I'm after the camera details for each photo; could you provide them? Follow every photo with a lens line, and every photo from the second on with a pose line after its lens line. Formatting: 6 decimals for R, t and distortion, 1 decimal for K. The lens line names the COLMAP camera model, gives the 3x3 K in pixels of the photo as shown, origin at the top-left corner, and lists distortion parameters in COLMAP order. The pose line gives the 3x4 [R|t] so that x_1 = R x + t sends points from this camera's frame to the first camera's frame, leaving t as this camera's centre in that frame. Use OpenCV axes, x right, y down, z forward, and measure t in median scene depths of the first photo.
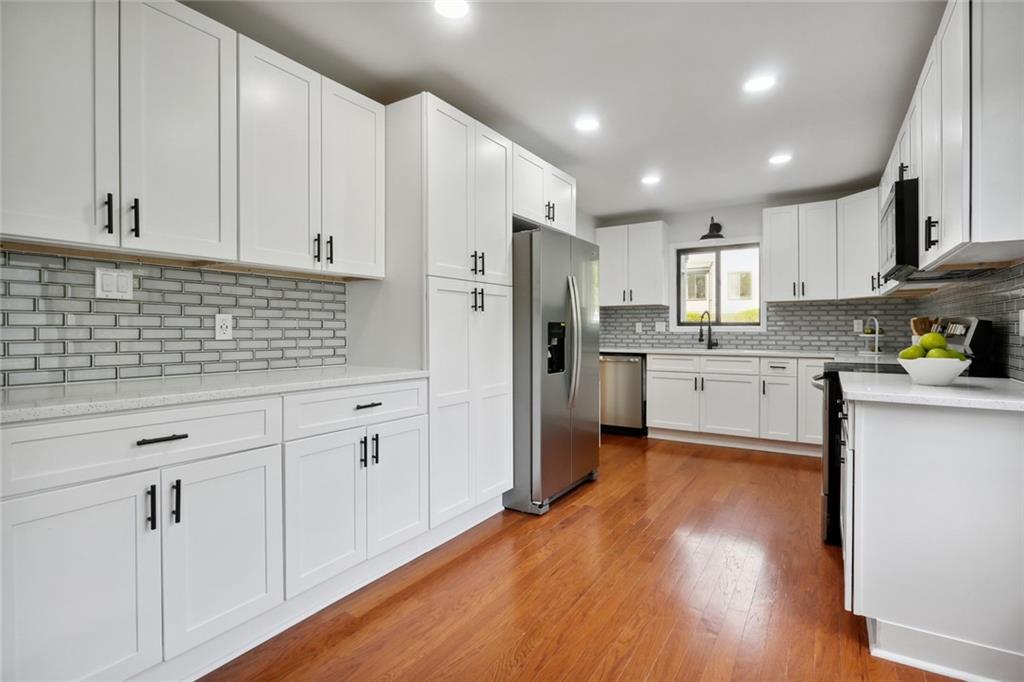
lens RADIAL K [[486.4, 0, 521.0], [0, 486.4, 337.1], [0, 0, 1]] dist [-0.009523, 0.000041]
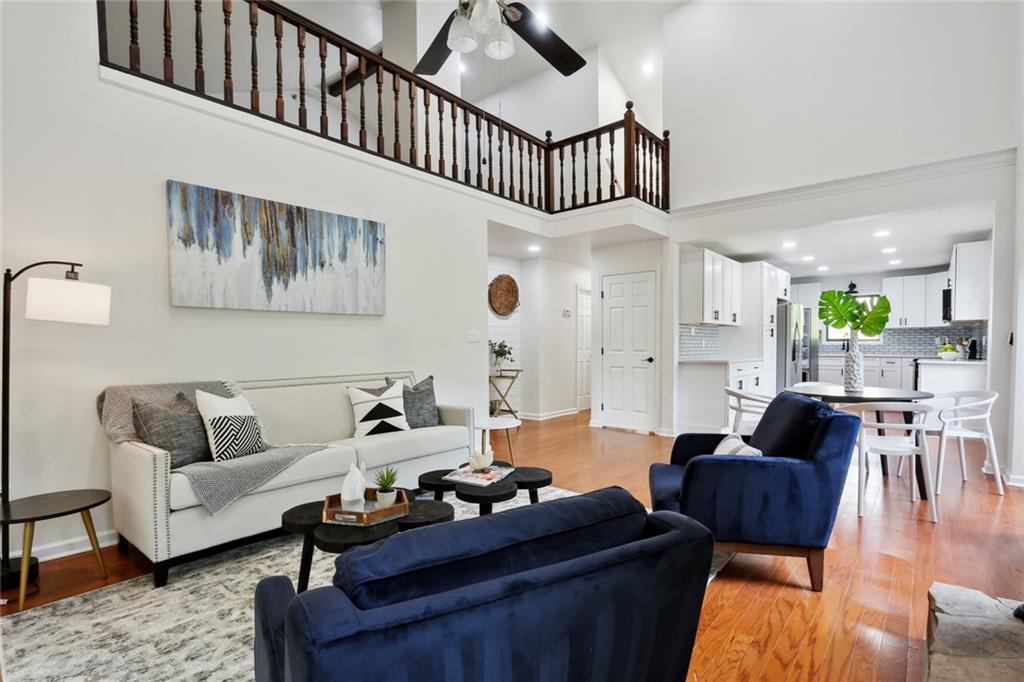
lens RADIAL K [[492.8, 0, 514.5], [0, 492.8, 359.4], [0, 0, 1]] dist [-0.003563, -0.000205]
pose [[0.989904, -0.000370, -0.141741, -0.668908], [0.002585, 0.999877, 0.015444, 0.015148], [0.141718, -0.015654, 0.989783, -1.137793]]
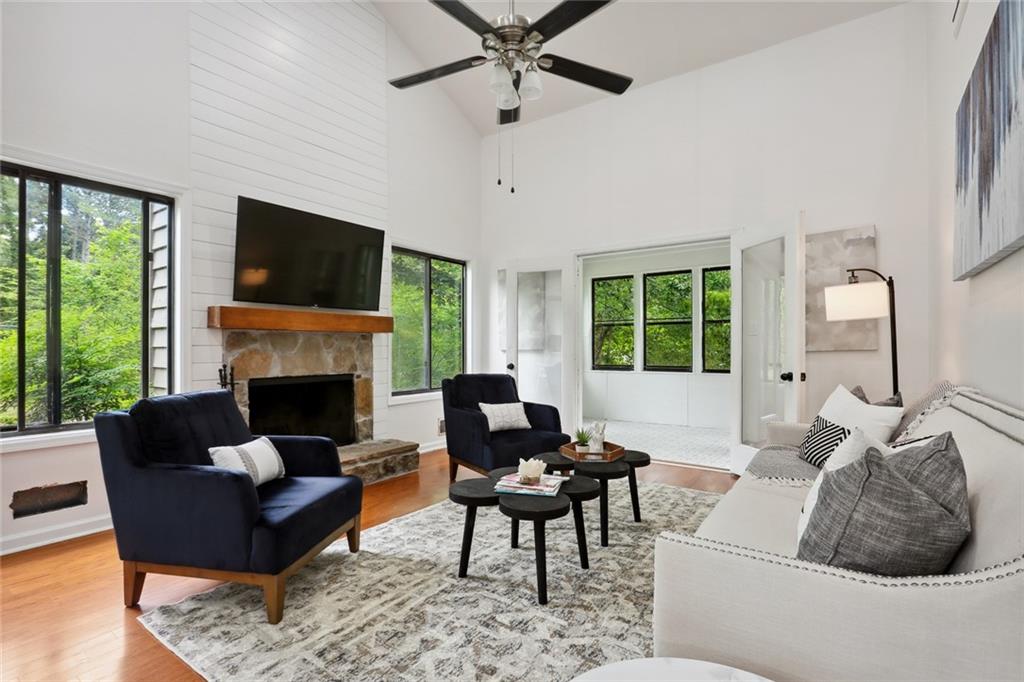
lens RADIAL K [[484.5, 0, 514.7], [0, 484.5, 346.4], [0, 0, 1]] dist [-0.009186, 0.000259]
pose [[-0.998837, -0.000376, 0.048209, -0.804750], [0.000281, 0.999907, 0.013618, 0.010237], [-0.048210, 0.013616, -0.998744, -0.016287]]
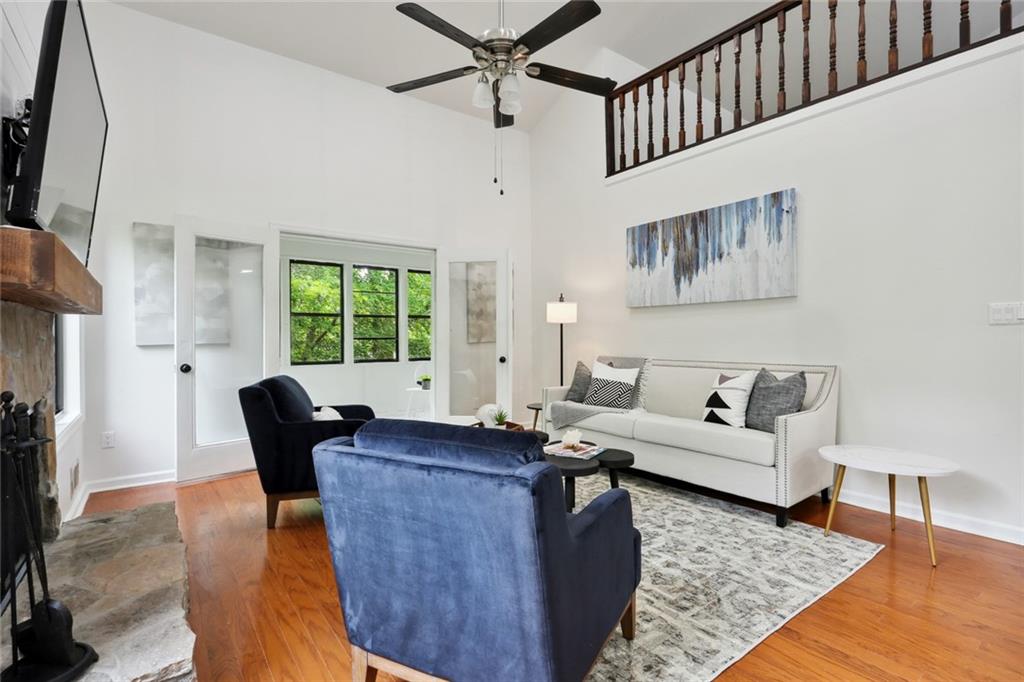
lens RADIAL K [[486.4, 0, 521.0], [0, 486.4, 337.1], [0, 0, 1]] dist [-0.009523, 0.000041]
pose [[-0.346242, -0.000746, -0.938145, -0.162464], [-0.011085, 0.999933, 0.003296, 0.013210], [0.938080, 0.011541, -0.346227, -0.380913]]
